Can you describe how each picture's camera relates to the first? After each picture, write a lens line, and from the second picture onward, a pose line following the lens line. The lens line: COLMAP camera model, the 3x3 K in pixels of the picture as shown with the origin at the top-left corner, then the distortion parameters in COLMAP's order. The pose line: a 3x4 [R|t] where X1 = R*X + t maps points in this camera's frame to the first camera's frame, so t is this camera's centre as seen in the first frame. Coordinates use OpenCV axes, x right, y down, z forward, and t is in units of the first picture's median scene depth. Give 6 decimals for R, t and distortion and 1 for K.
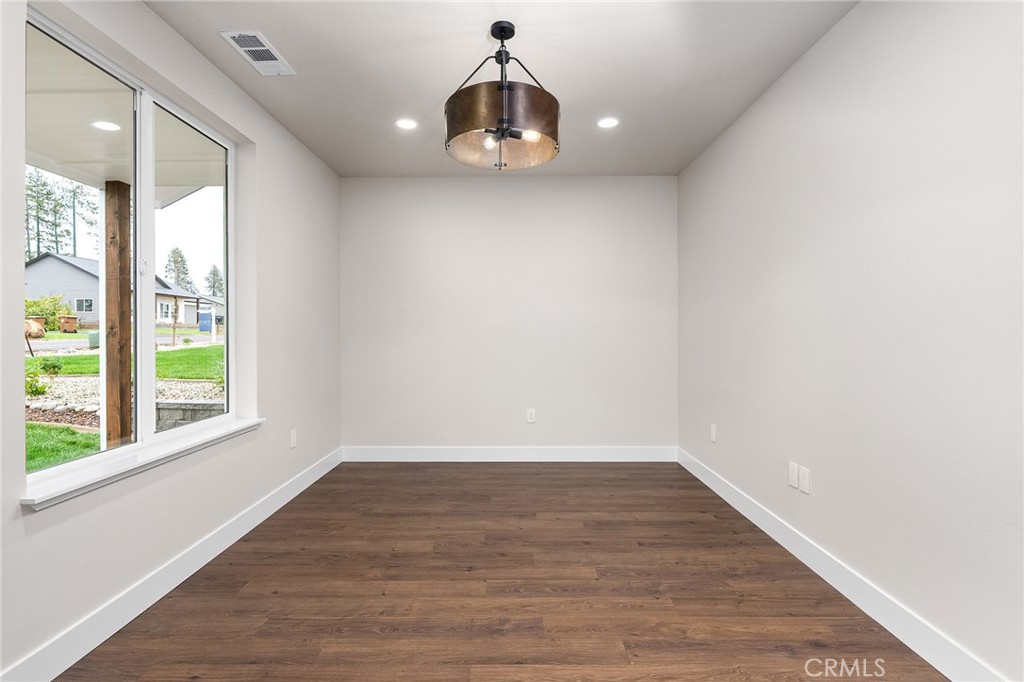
lens RADIAL K [[485.8, 0, 512.0], [0, 485.8, 341.0], [0, 0, 1]] dist [-0.003755, 0.000286]
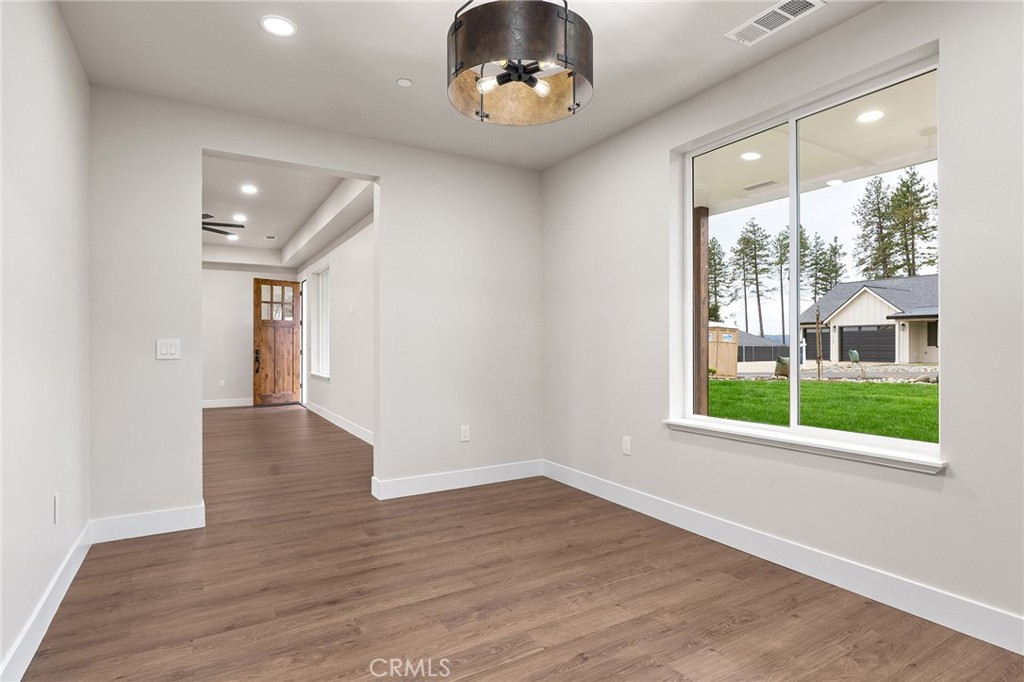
lens RADIAL K [[536.3, 0, 512.0], [0, 536.3, 341.0], [0, 0, 1]] dist [0.000655, 0.000265]
pose [[-0.857085, 0.000096, -0.515175, 0.477395], [-0.005212, 0.999947, 0.008857, -0.004156], [0.515149, 0.010277, -0.857039, 1.880332]]
